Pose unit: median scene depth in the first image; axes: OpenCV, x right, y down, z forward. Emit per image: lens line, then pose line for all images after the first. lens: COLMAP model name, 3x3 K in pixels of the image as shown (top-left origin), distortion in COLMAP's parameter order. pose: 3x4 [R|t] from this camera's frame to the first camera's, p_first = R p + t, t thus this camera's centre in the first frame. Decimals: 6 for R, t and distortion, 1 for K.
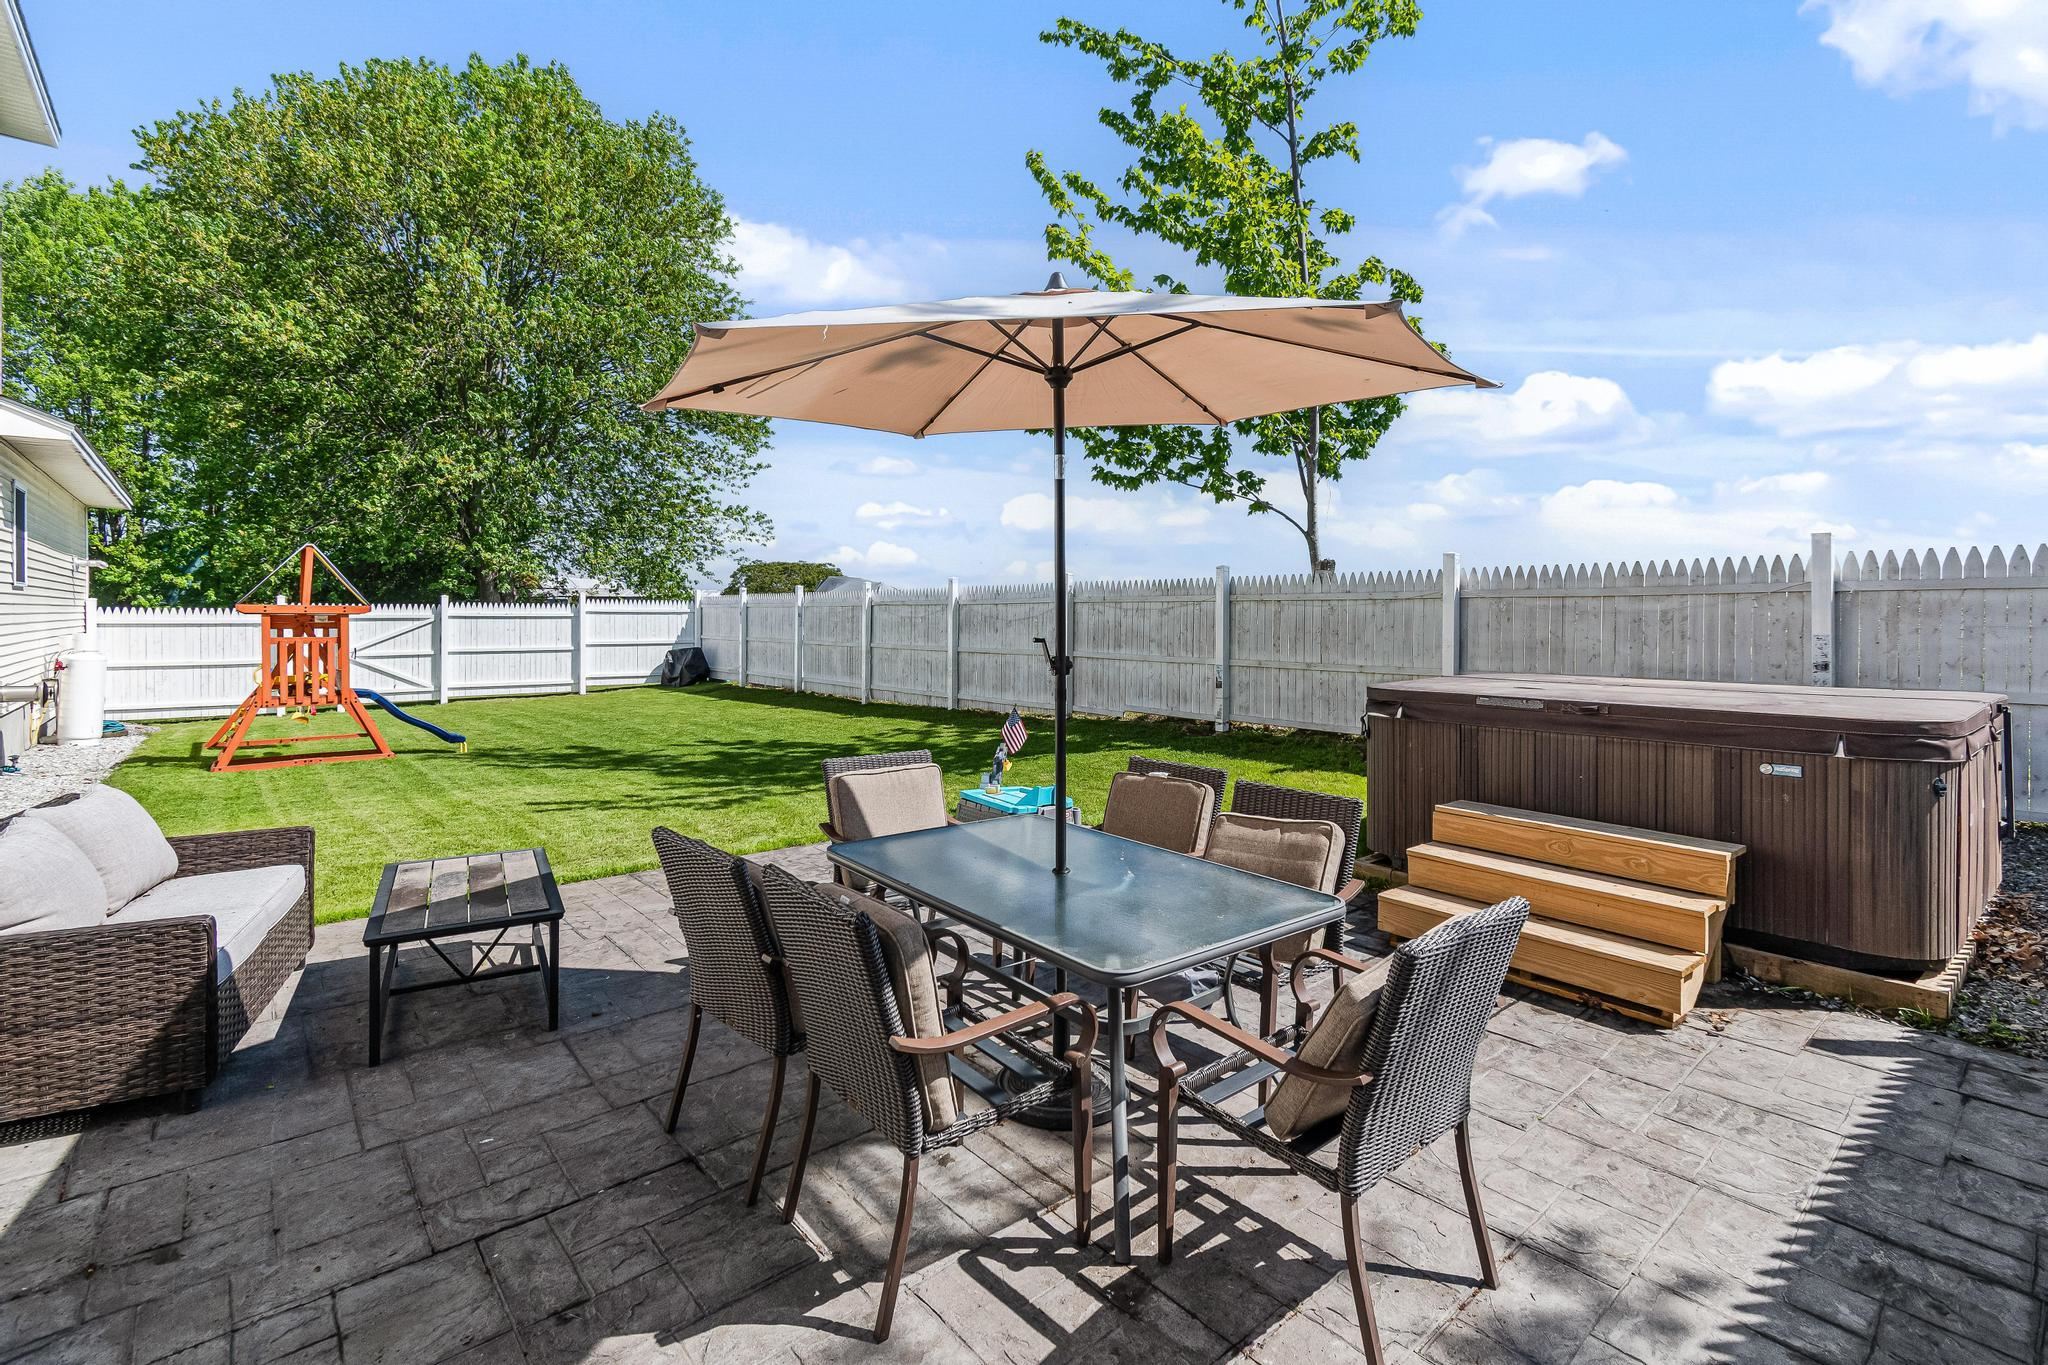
lens RADIAL K [[950.4, 0, 1020.1], [0, 950.4, 640.5], [0, 0, 1]] dist [0.001070, 0.000099]
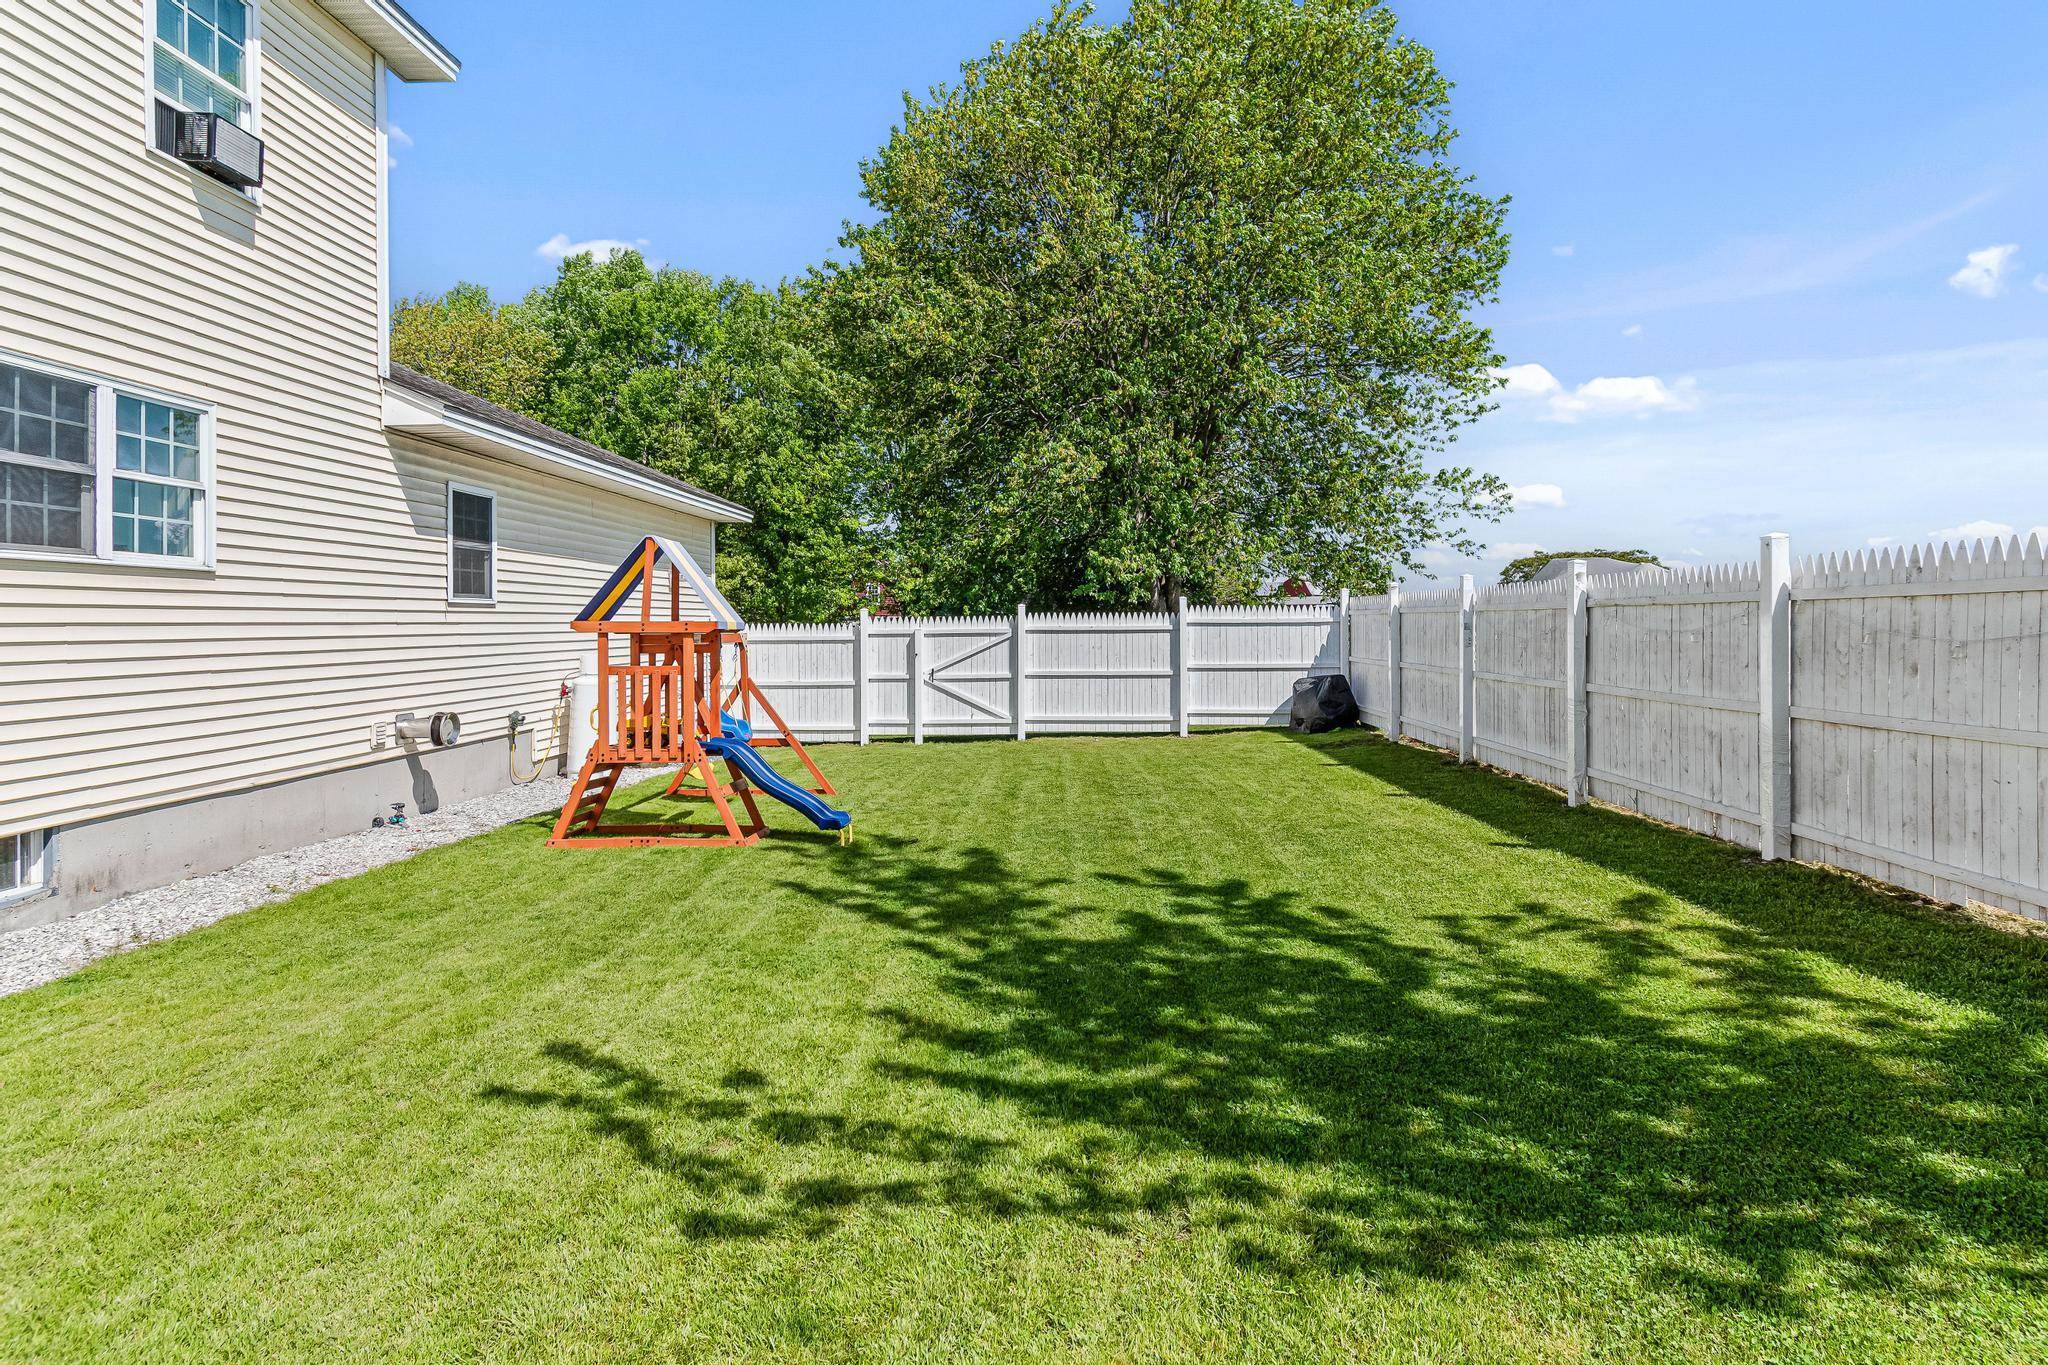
lens RADIAL K [[1065.0, 0, 1024.2], [0, 1065.0, 617.3], [0, 0, 1]] dist [-0.001671, 0.000616]
pose [[0.741657, -0.012964, -0.670654, -0.002647], [-0.007248, 0.999600, -0.027338, -0.012174], [0.670740, 0.025137, 0.741267, 0.337901]]
